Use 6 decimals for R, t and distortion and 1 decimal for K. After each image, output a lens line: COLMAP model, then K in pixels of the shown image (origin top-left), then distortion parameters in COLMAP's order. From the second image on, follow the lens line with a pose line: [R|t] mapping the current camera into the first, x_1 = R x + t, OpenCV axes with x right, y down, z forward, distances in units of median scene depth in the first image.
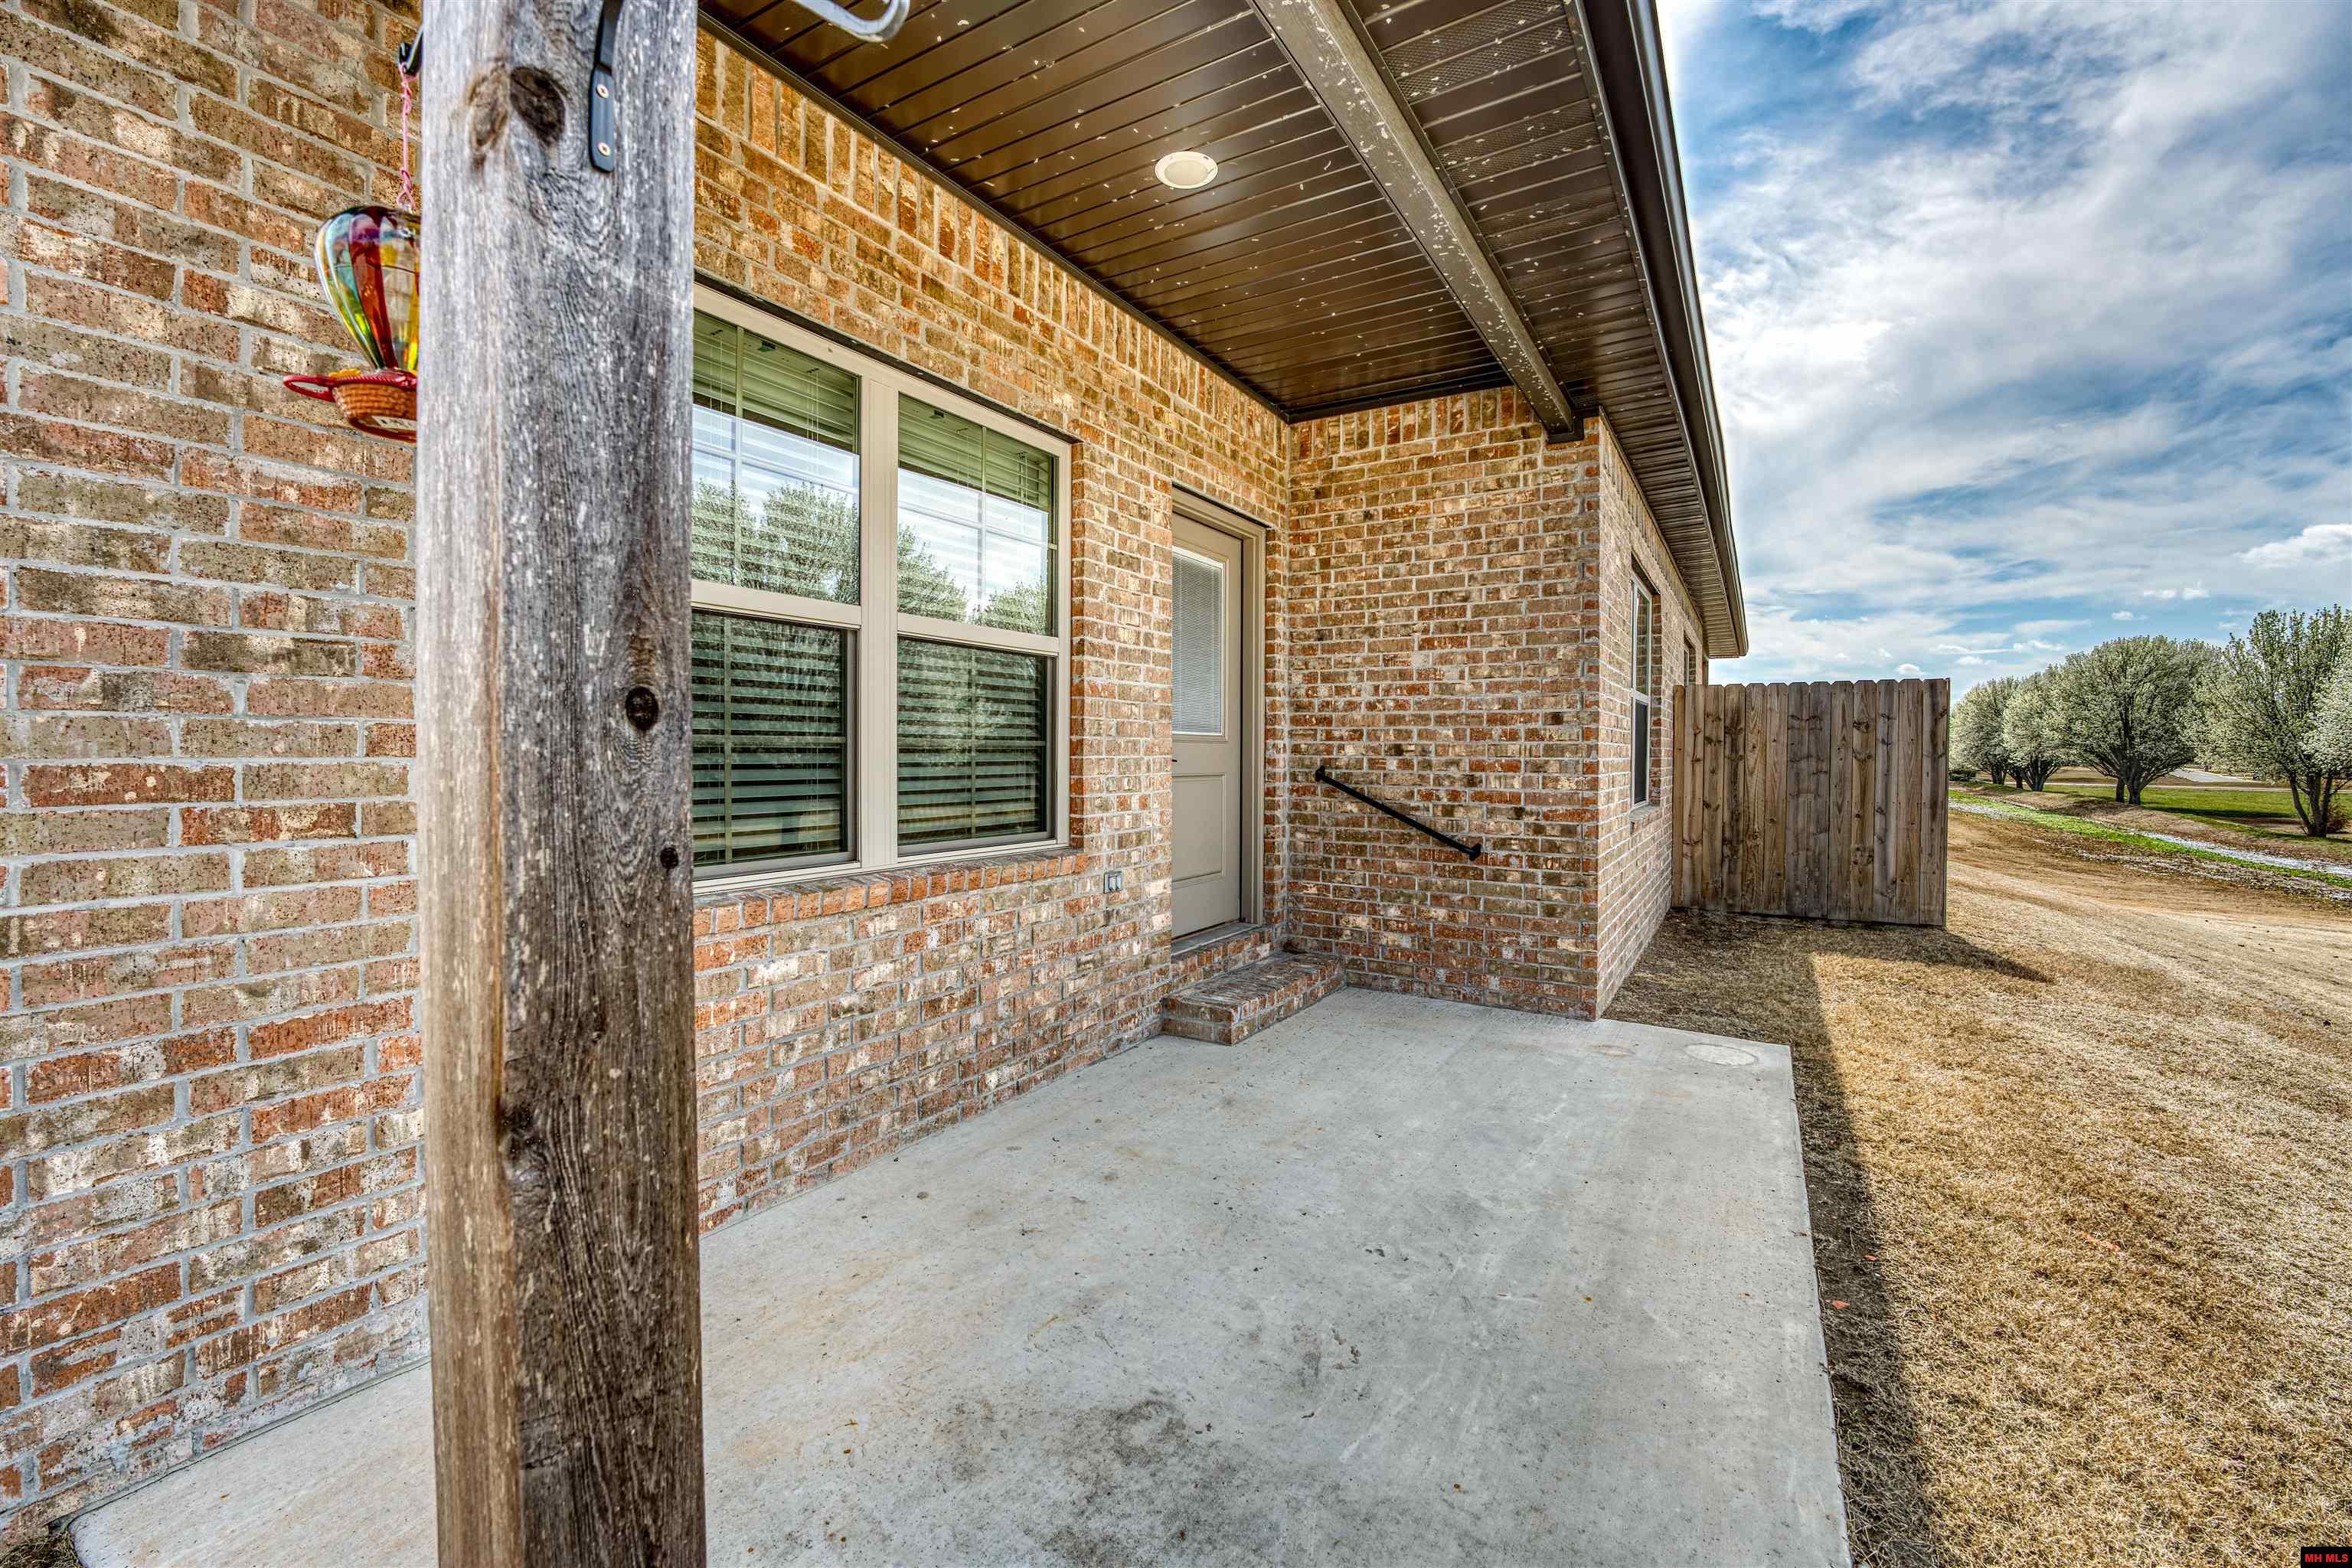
lens RADIAL K [[995.2, 0, 1166.7], [0, 995.2, 768.3], [0, 0, 1]] dist [-0.027733, 0.003252]
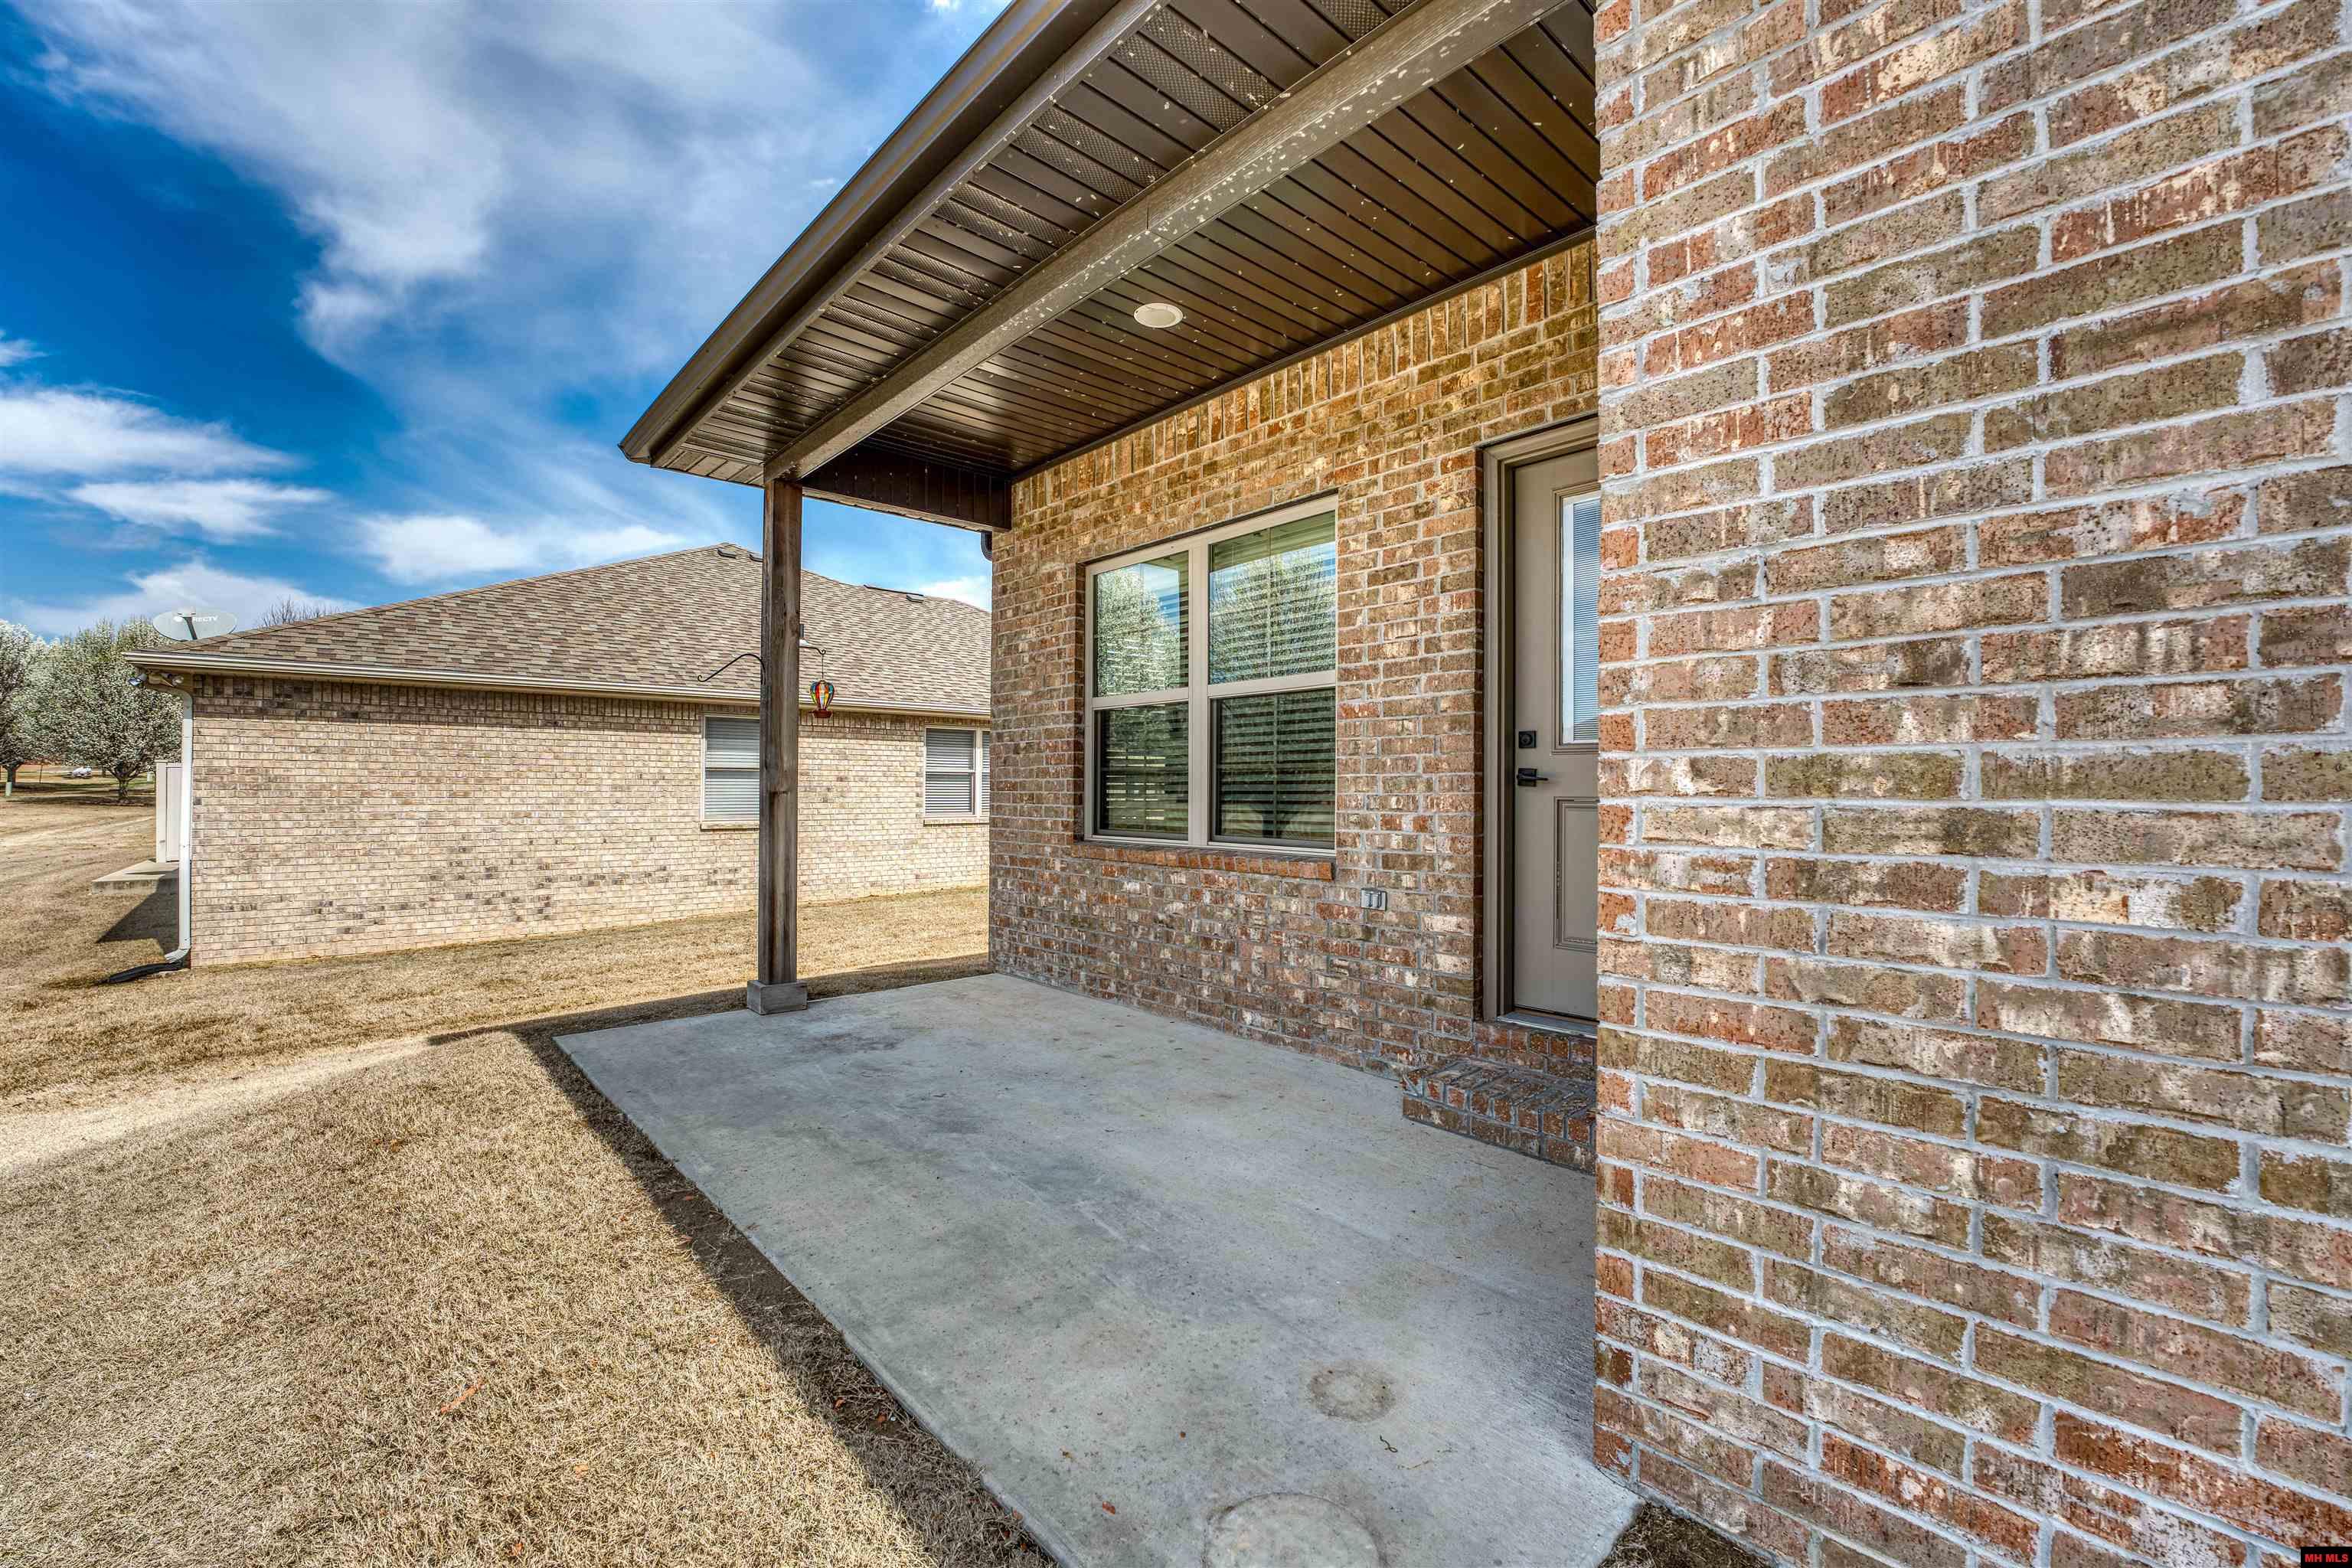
lens RADIAL K [[995.2, 0, 1175.5], [0, 995.2, 792.5], [0, 0, 1]] dist [-0.027733, 0.003252]
pose [[-0.303537, -0.005607, -0.952803, 1.065356], [-0.022324, 0.999750, 0.001229, 0.010334], [0.952558, 0.021644, -0.303586, 1.229838]]
